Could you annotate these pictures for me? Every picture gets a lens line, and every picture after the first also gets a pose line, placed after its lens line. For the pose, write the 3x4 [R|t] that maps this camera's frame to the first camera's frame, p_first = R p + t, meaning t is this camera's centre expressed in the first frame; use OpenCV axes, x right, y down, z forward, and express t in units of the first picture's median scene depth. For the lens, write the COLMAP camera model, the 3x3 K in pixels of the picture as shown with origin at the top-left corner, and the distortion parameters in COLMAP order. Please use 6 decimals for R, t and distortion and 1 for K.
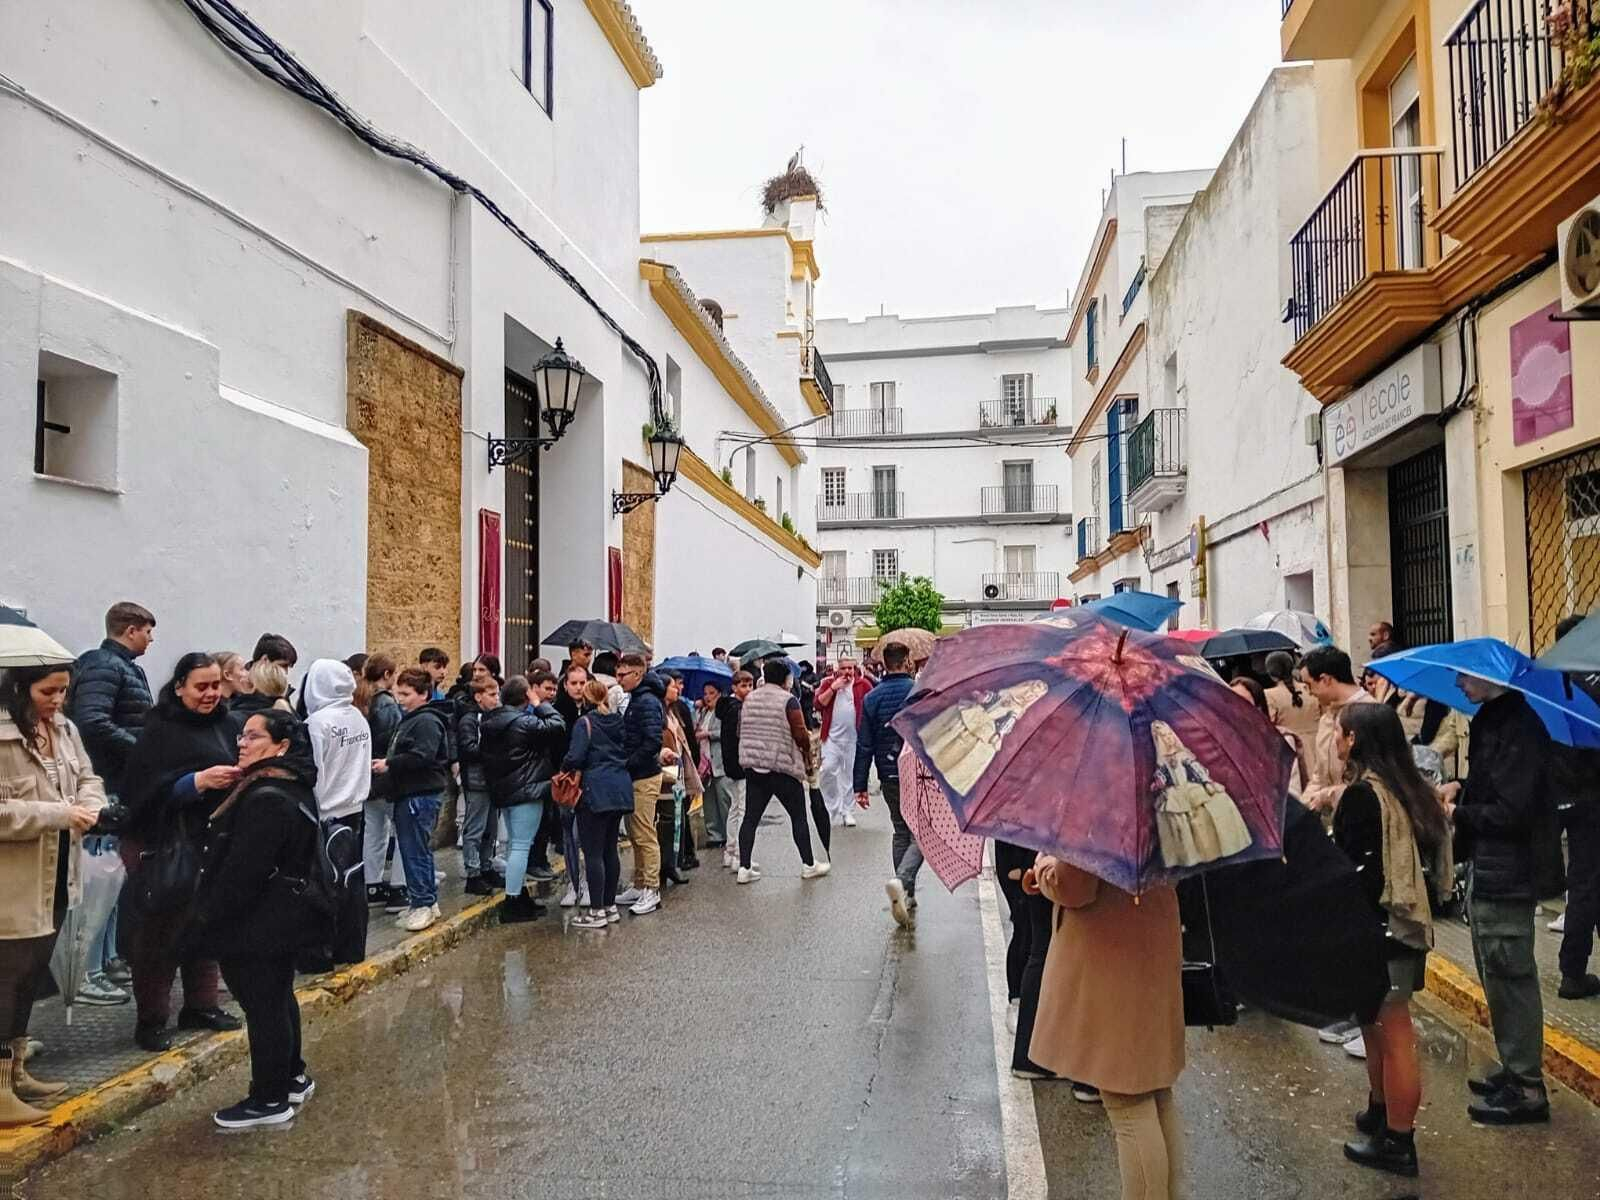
lens RADIAL K [[1272.1, 0, 795.0], [0, 1272.1, 598.7], [0, 0, 1]] dist [0.033744, -0.070678]
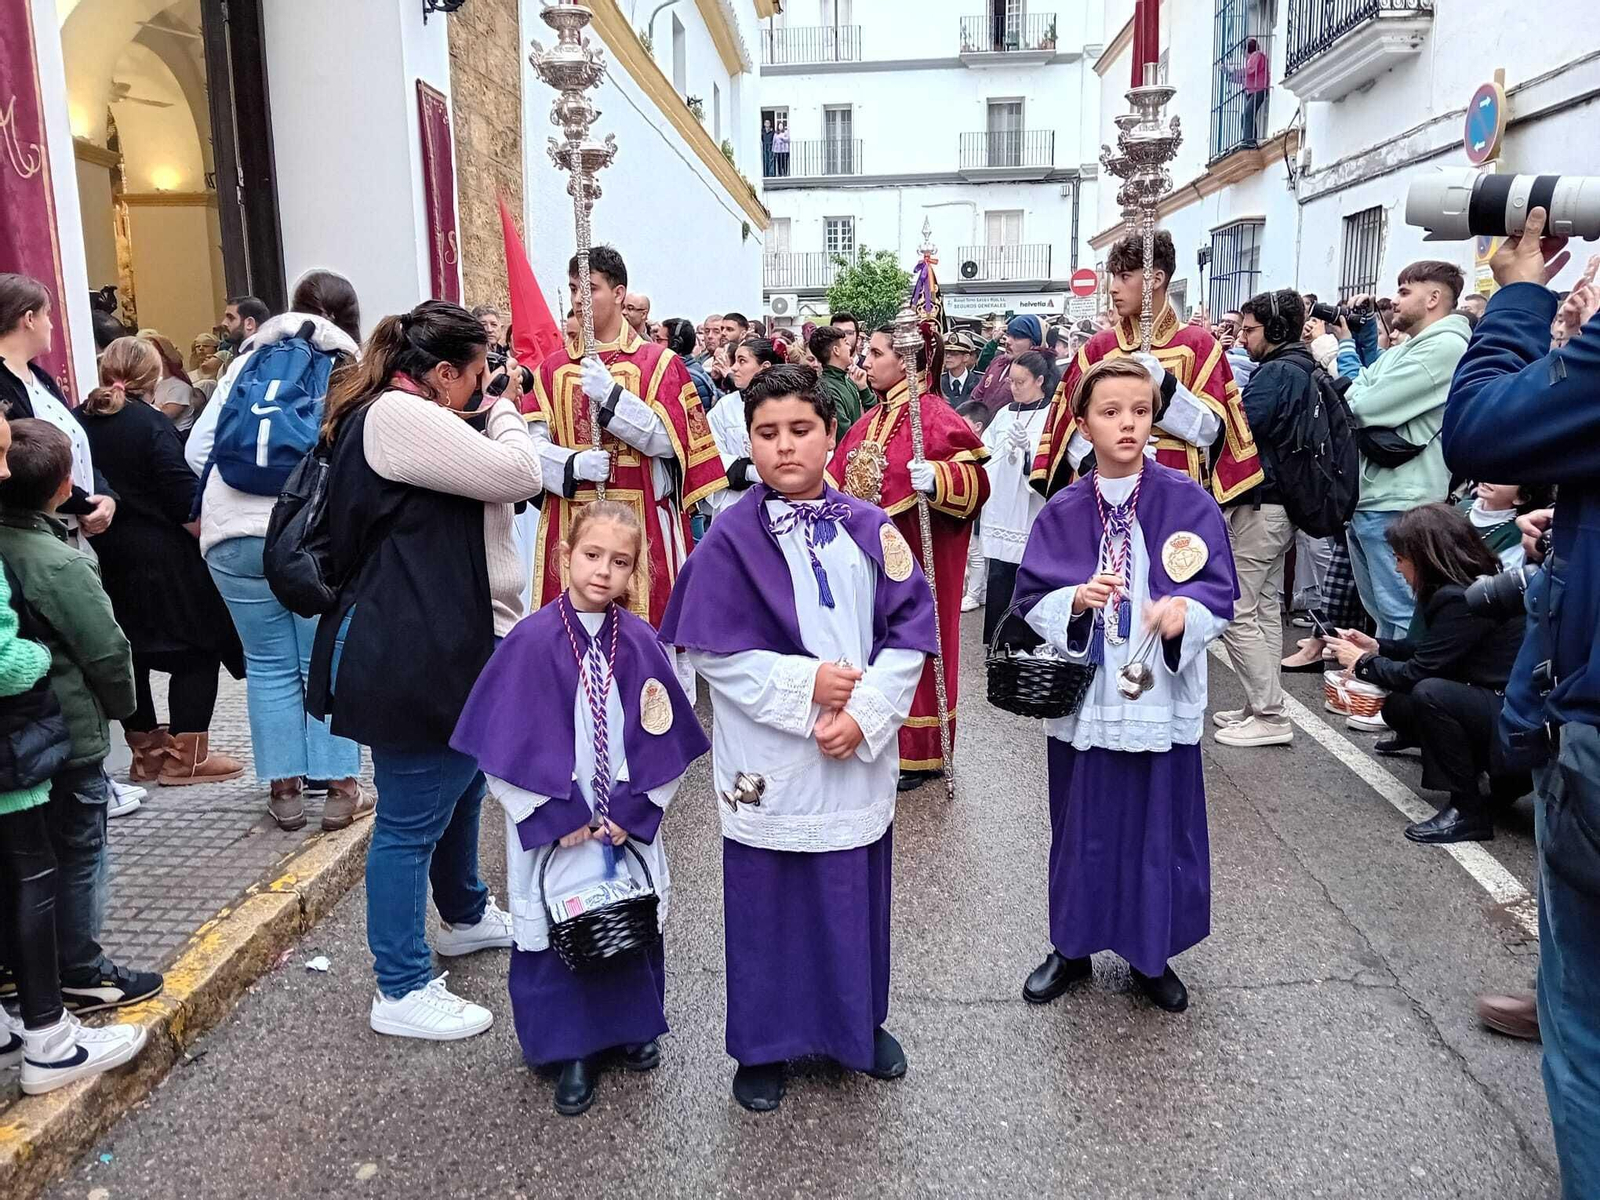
lens RADIAL K [[1272.1, 0, 793.0], [0, 1272.1, 608.5], [0, 0, 1]] dist [0.033744, -0.070678]
pose [[0.997701, -0.021690, 0.064202, -0.014642], [0.006106, 0.972313, 0.233602, 0.013745], [-0.067492, -0.232673, 0.970210, 0.171000]]
